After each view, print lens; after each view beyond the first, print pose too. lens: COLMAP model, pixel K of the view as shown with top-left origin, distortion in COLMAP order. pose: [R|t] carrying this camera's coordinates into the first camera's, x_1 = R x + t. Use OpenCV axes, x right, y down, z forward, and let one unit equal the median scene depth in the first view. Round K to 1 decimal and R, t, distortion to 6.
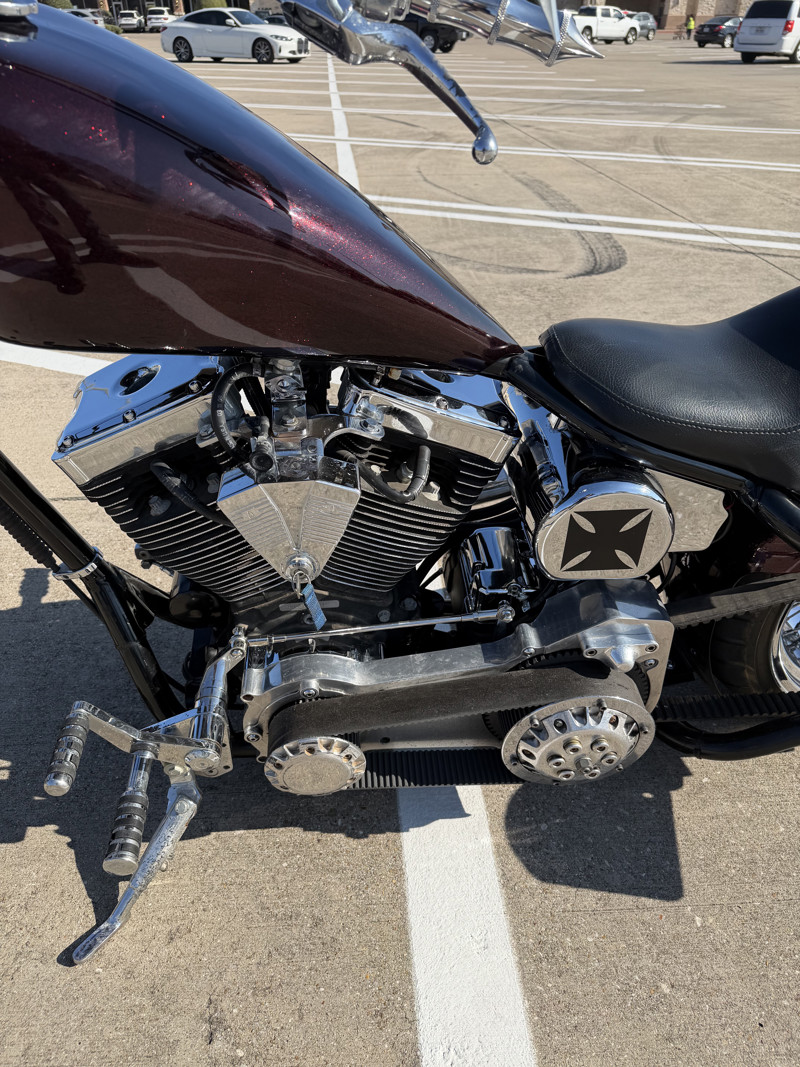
lens RADIAL K [[753.3, 0, 404.8], [0, 753.3, 531.3], [0, 0, 1]] dist [-0.009942, 0.000390]
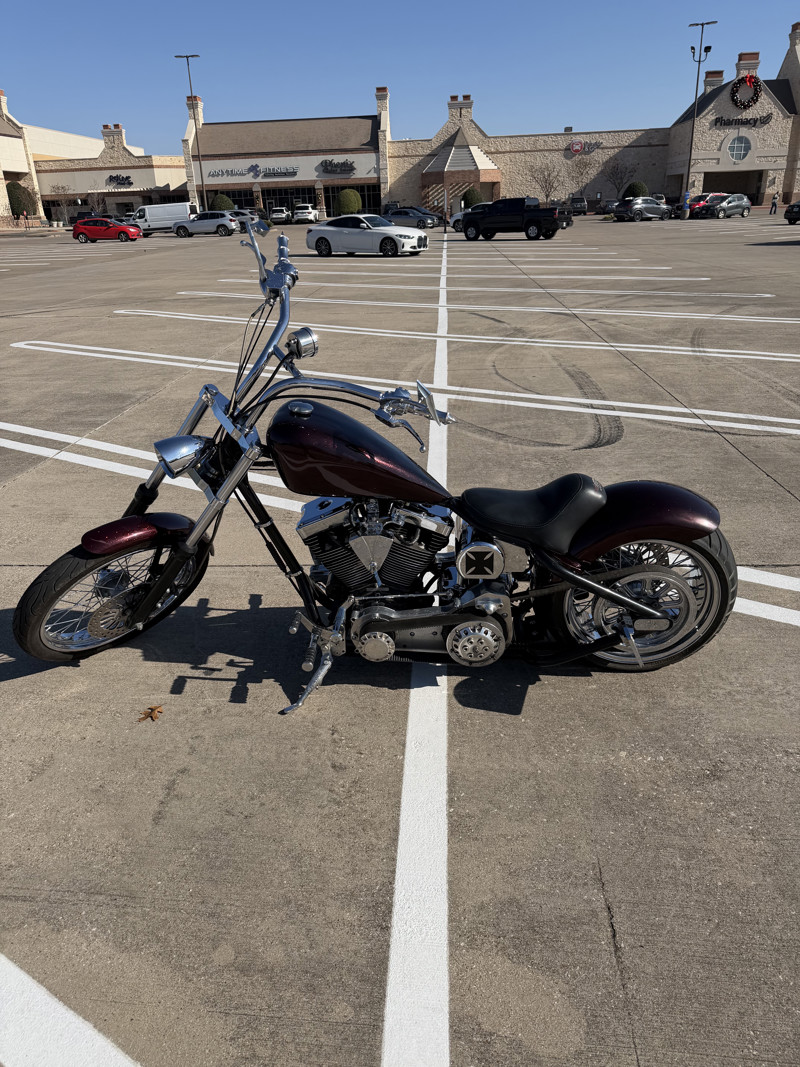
lens RADIAL K [[753.3, 0, 399.2], [0, 753.3, 534.0], [0, 0, 1]] dist [-0.009942, 0.000390]
pose [[0.988615, 0.027583, -0.147917, 0.093551], [-0.053654, 0.983055, -0.175284, 0.102812], [0.140575, 0.181225, 0.973343, -0.450661]]
